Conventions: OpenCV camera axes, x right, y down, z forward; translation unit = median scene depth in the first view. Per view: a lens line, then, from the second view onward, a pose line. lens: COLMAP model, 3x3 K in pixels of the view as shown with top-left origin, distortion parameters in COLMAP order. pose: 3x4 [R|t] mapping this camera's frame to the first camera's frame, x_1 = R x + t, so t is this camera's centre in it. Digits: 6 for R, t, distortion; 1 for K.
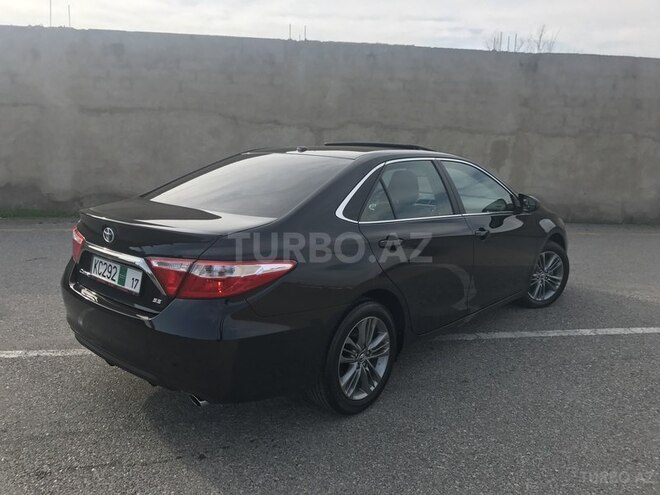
lens RADIAL K [[553.6, 0, 320.6], [0, 553.6, 241.3], [0, 0, 1]] dist [0.049839, -0.048962]
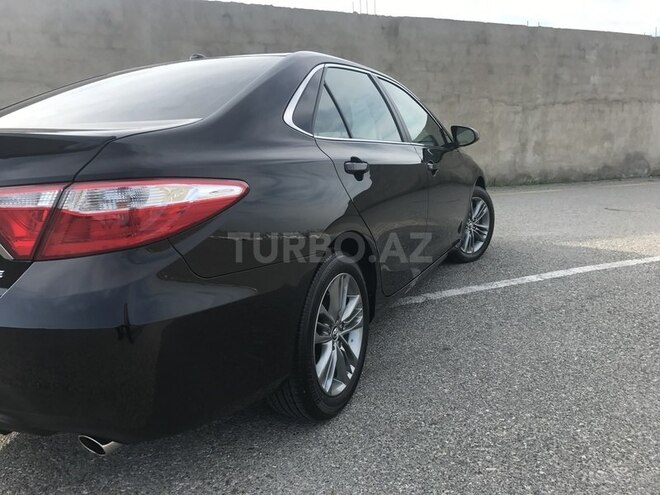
lens RADIAL K [[553.6, 0, 323.5], [0, 553.6, 244.1], [0, 0, 1]] dist [0.049839, -0.048962]
pose [[0.958205, -0.102292, 0.267171, -0.057180], [0.101010, 0.994712, 0.018578, 0.043288], [-0.267658, 0.009186, 0.963470, 0.172737]]
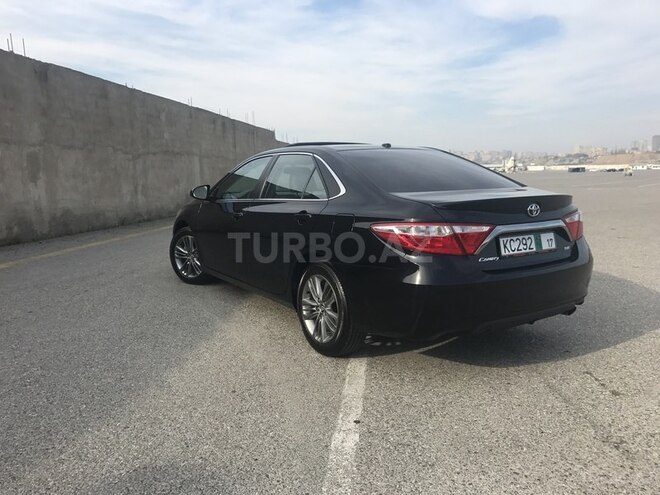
lens RADIAL K [[553.6, 0, 317.9], [0, 553.6, 249.1], [0, 0, 1]] dist [0.049839, -0.048962]
pose [[0.289509, -0.166637, 0.942559, -0.750572], [0.189329, 0.975243, 0.114262, -0.069012], [-0.938264, 0.145374, 0.313891, 0.492690]]
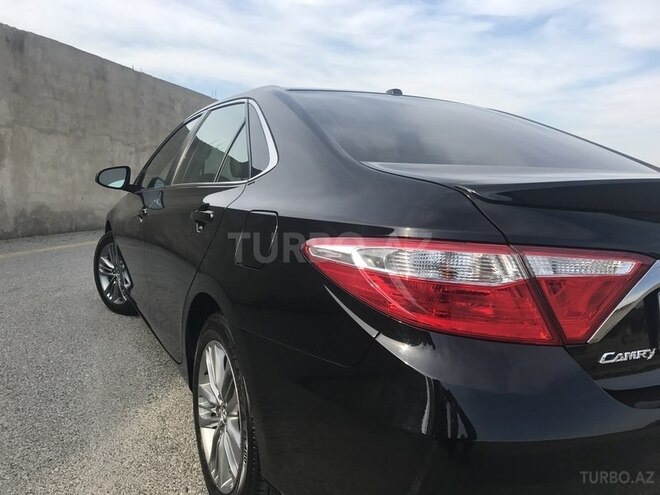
lens RADIAL K [[553.6, 0, 320.5], [0, 553.6, 246.6], [0, 0, 1]] dist [0.049839, -0.048962]
pose [[0.371149, -0.128543, 0.919633, -0.415065], [0.150408, 0.985616, 0.077063, -0.033661], [-0.916311, 0.109718, 0.385144, 0.524884]]
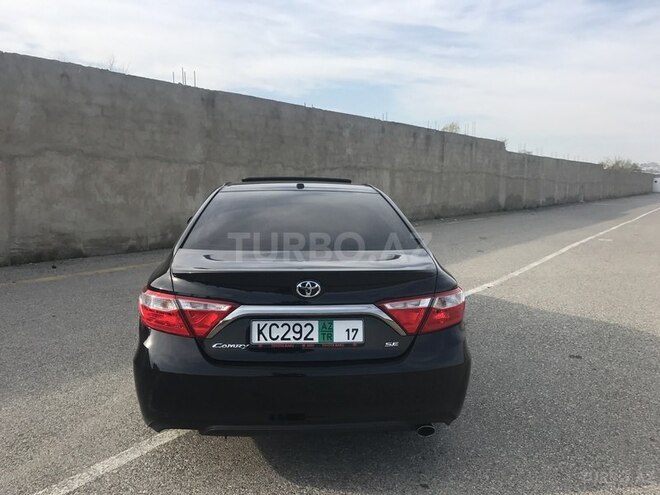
lens RADIAL K [[553.6, 0, 317.7], [0, 553.6, 251.0], [0, 0, 1]] dist [0.049839, -0.048962]
pose [[0.704846, -0.113230, 0.700265, -0.453206], [0.131888, 0.990884, 0.027472, -0.043252], [-0.696992, 0.072994, 0.713354, 0.162250]]
